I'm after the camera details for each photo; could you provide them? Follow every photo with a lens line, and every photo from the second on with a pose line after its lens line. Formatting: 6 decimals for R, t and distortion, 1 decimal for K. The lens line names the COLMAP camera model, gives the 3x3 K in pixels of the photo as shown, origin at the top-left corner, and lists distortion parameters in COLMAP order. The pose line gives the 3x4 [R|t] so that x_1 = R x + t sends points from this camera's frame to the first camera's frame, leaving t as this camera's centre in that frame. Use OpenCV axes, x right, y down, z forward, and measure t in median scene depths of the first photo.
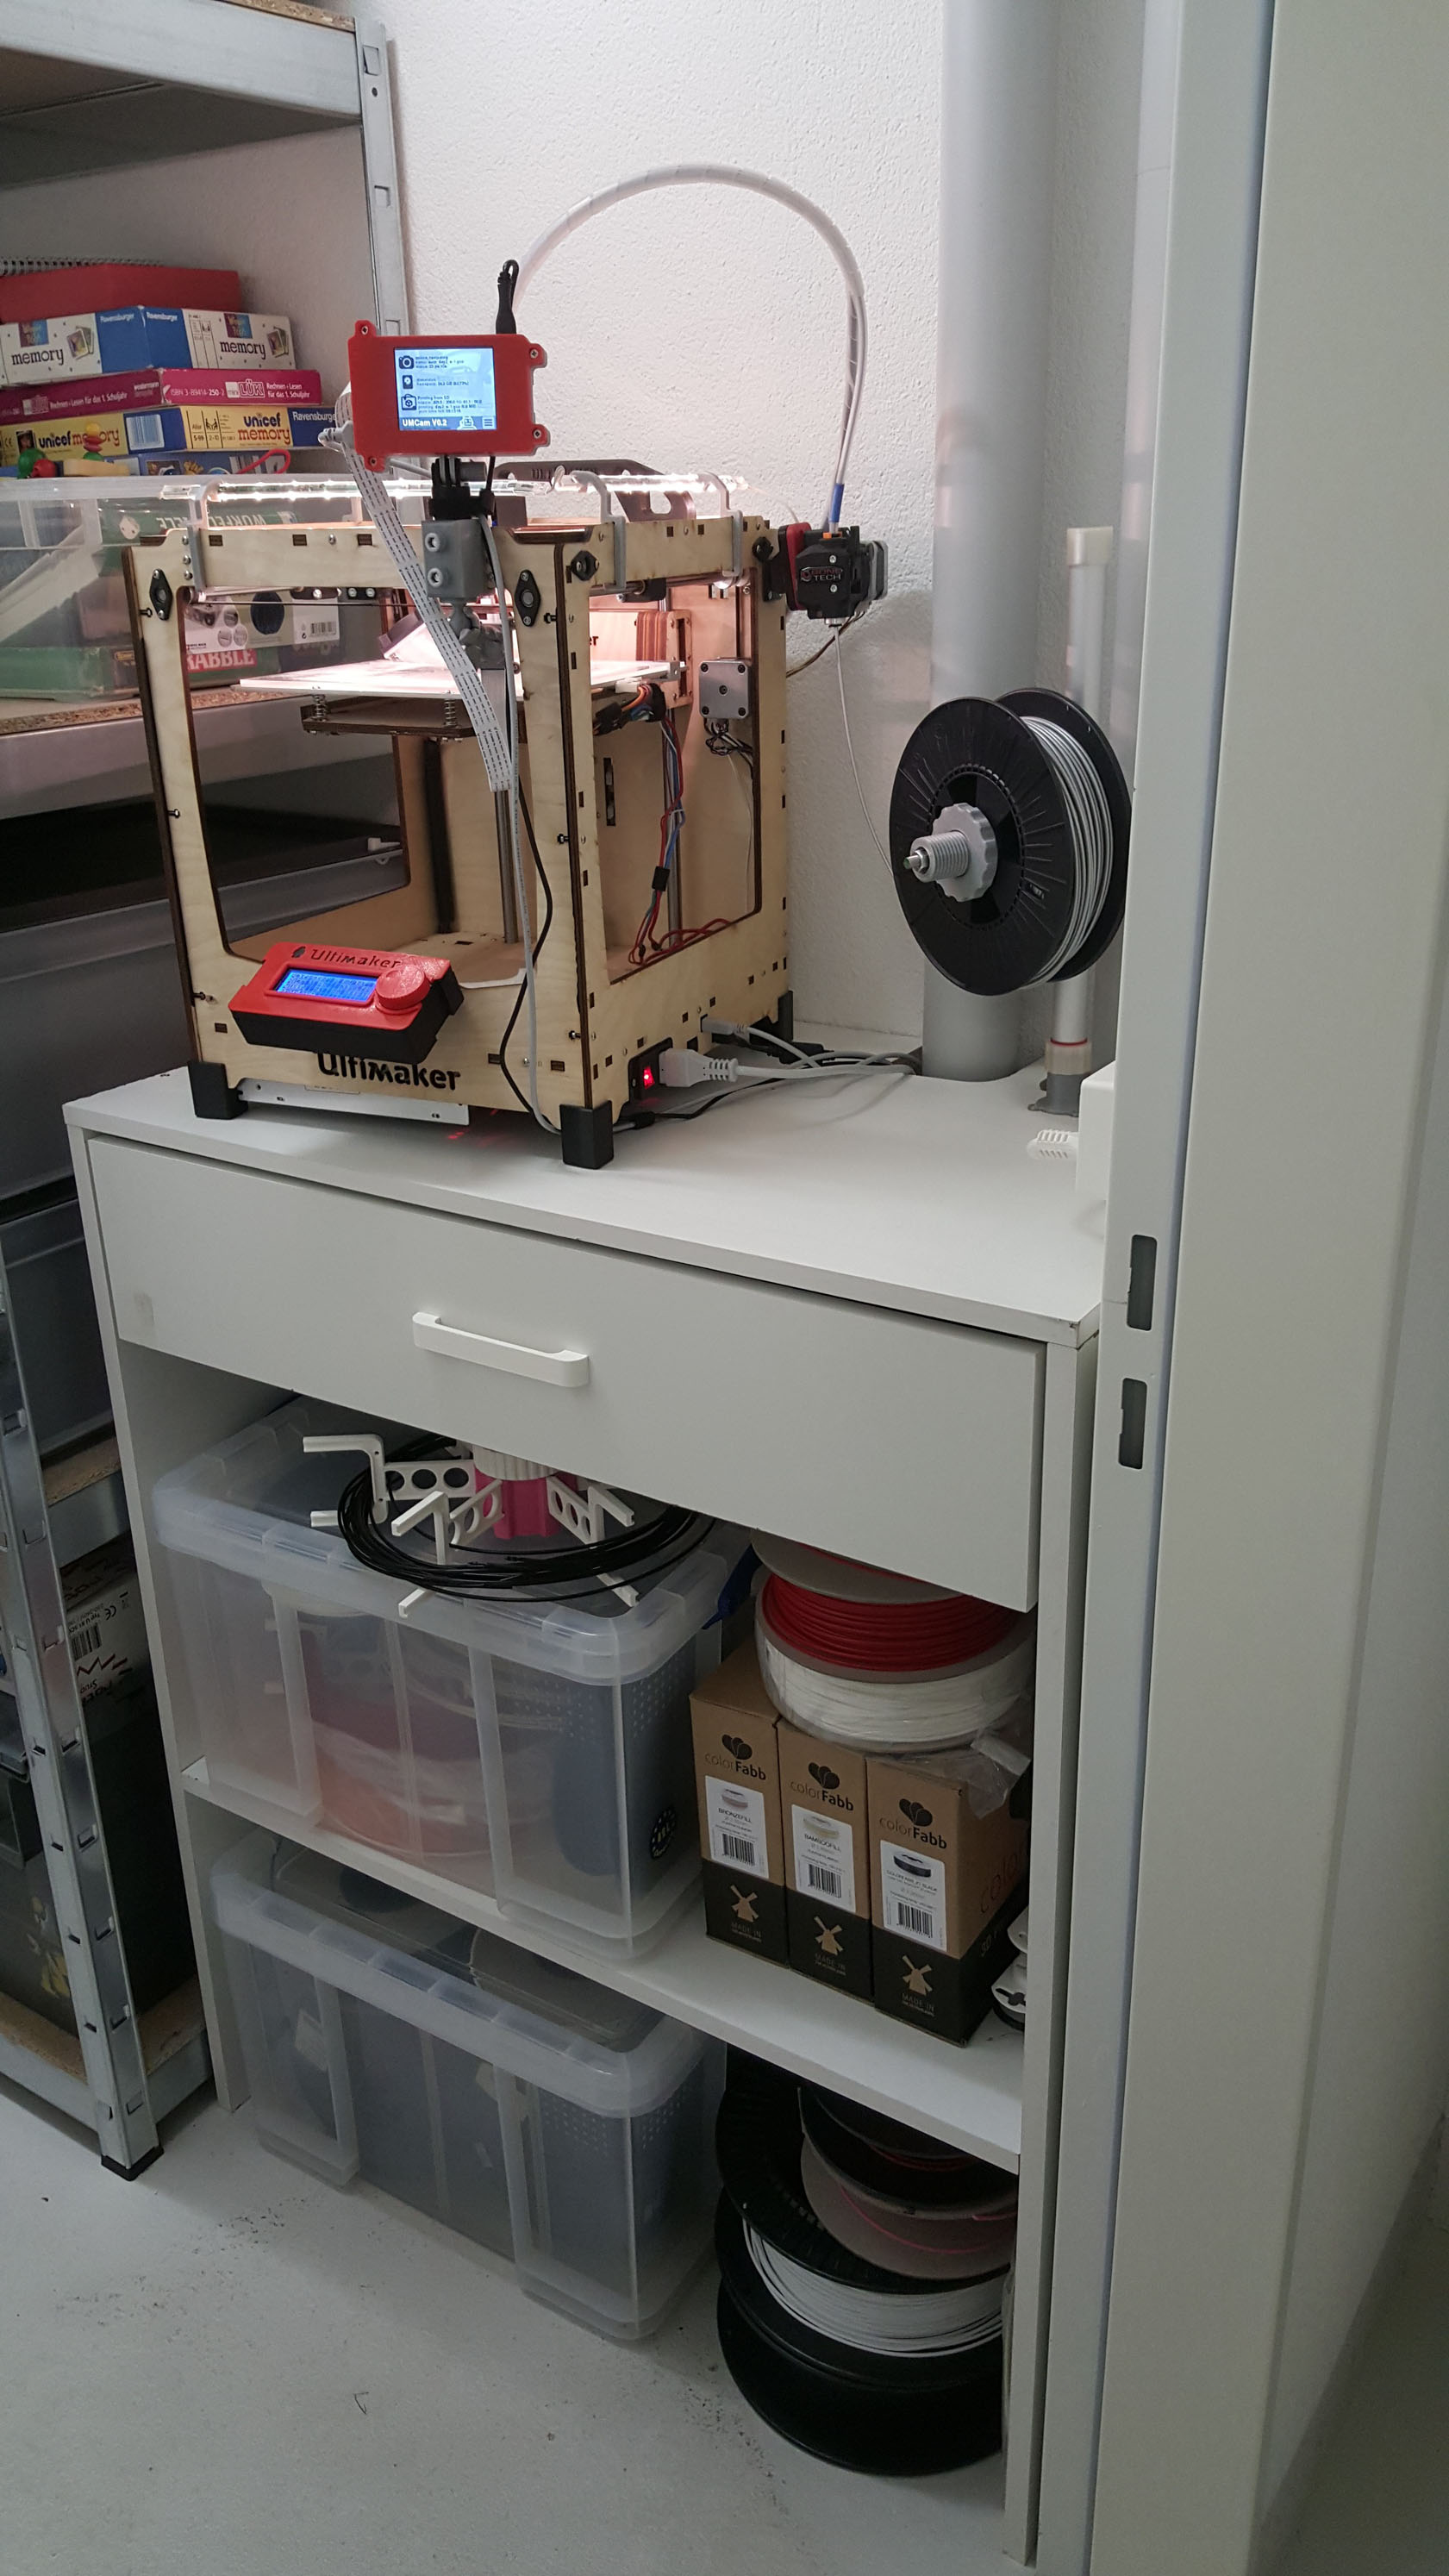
lens RADIAL K [[1991.3, 0, 724.5], [0, 1991.3, 1288.0], [0, 0, 1]] dist [0.148347, -0.234767]
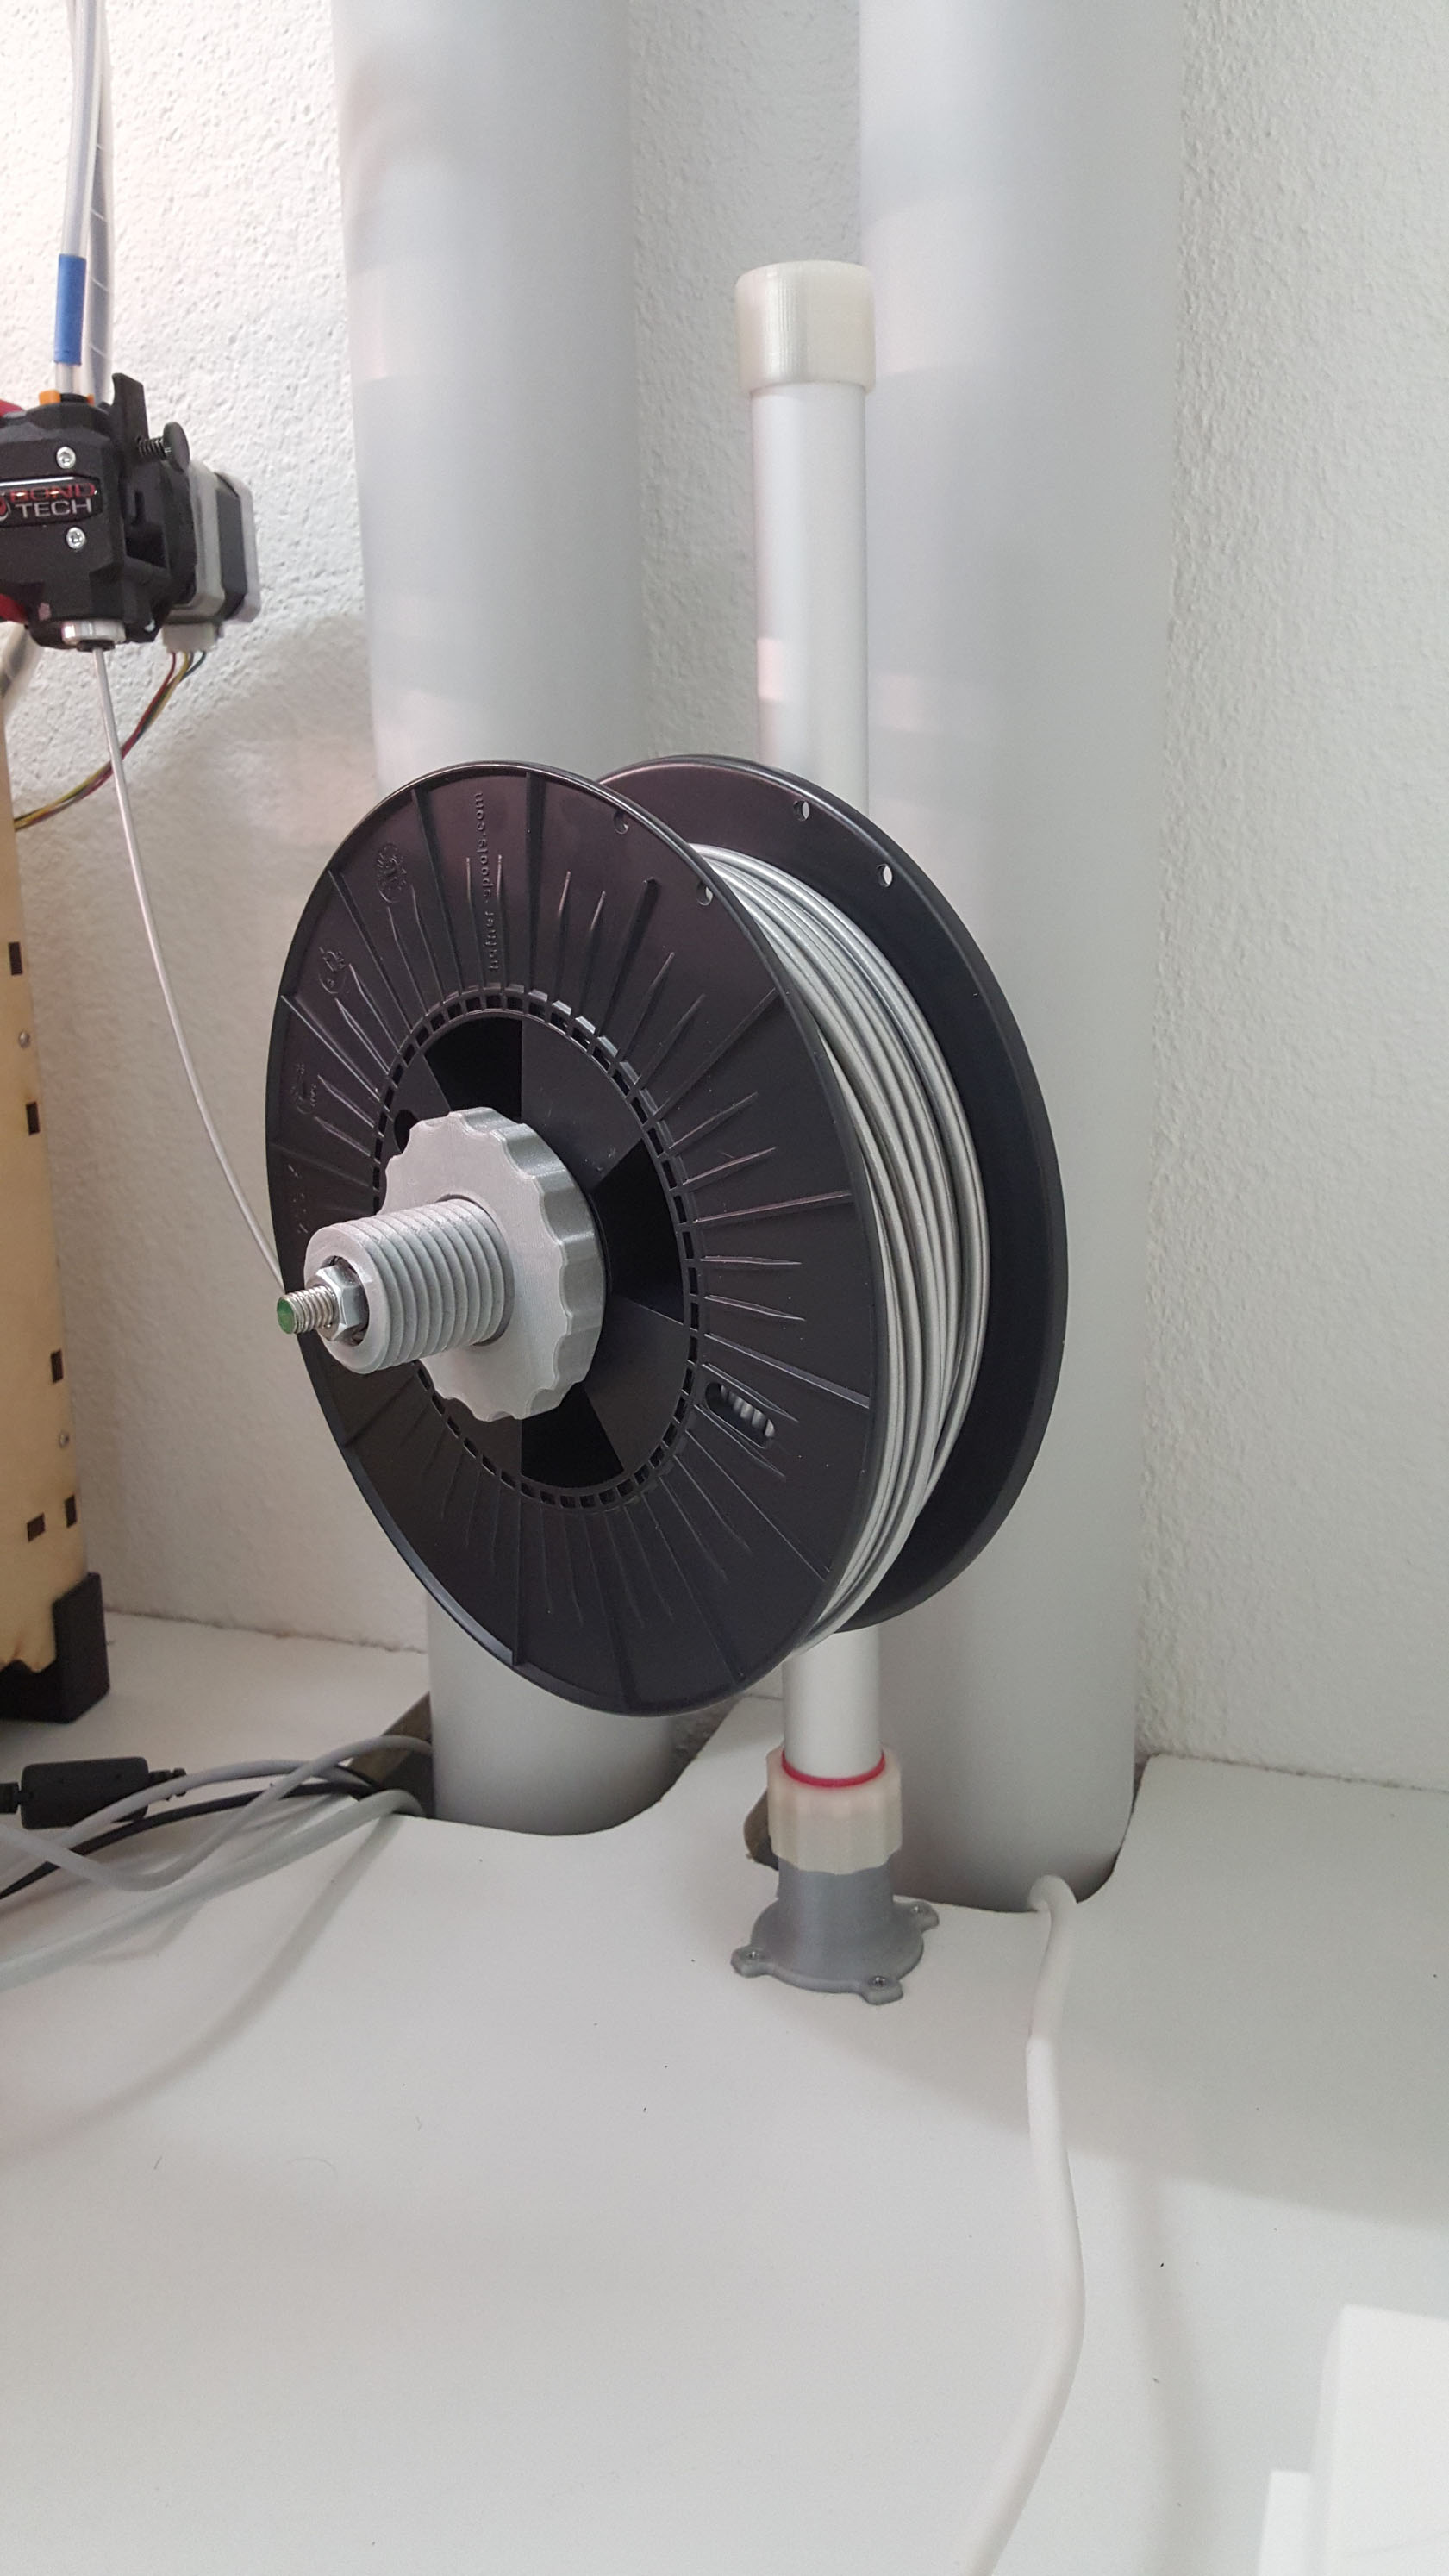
lens RADIAL K [[1991.3, 0, 724.5], [0, 1991.3, 1288.0], [0, 0, 1]] dist [0.148347, -0.234767]
pose [[0.976254, -0.046811, 0.211511, 0.087053], [0.078772, 0.986245, -0.145311, -0.161133], [-0.201800, 0.158521, 0.966513, 0.677752]]
